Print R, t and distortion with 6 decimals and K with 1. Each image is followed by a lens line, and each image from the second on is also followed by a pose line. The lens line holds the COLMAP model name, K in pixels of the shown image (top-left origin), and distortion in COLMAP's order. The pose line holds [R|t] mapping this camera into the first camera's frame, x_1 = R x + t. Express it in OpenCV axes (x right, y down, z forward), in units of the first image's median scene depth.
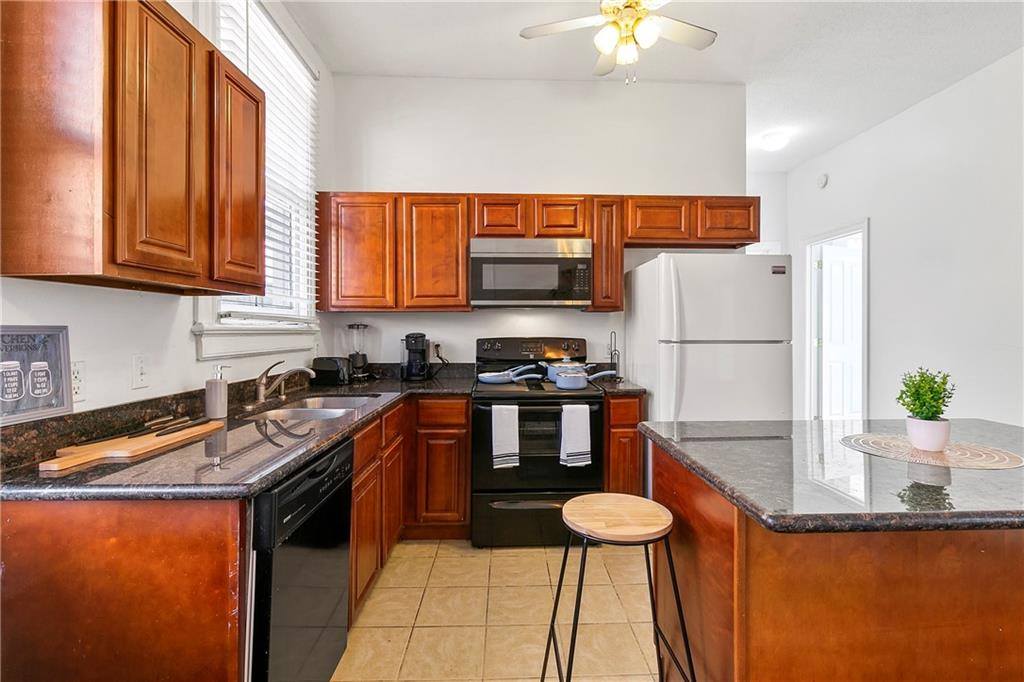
lens RADIAL K [[471.8, 0, 523.5], [0, 471.8, 328.1], [0, 0, 1]] dist [0.000573, -0.000127]
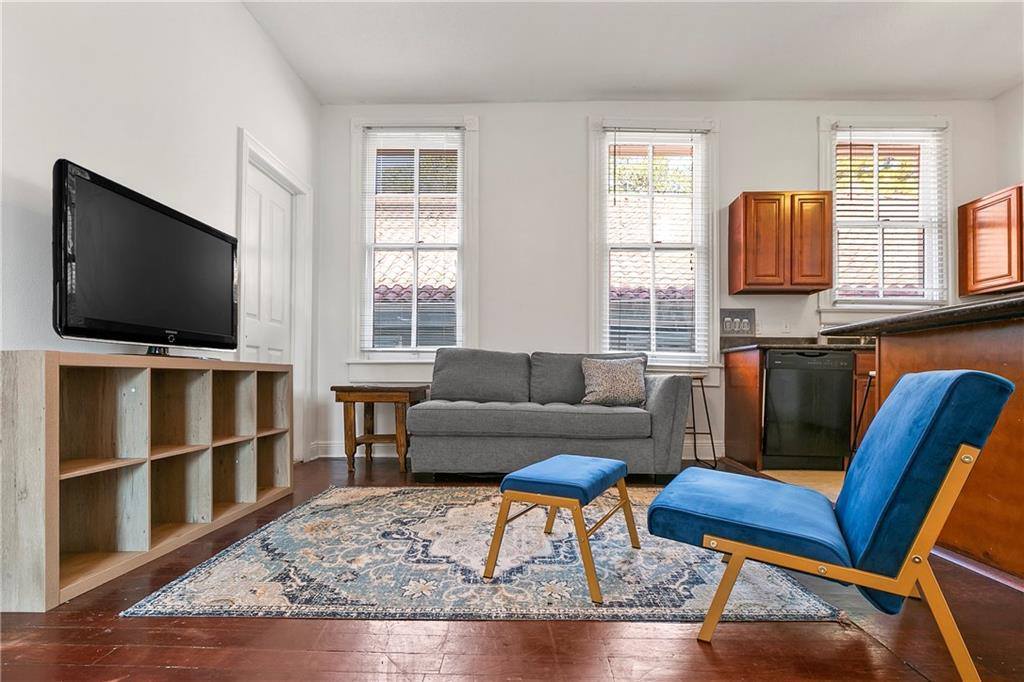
lens RADIAL K [[465.7, 0, 515.5], [0, 465.7, 376.4], [0, 0, 1]] dist [-0.000248, -0.000561]
pose [[-0.051716, 0.000209, -0.998662, 0.934068], [-0.004758, 0.999989, 0.000456, 0.193198], [0.998650, 0.004776, -0.051714, -0.172487]]
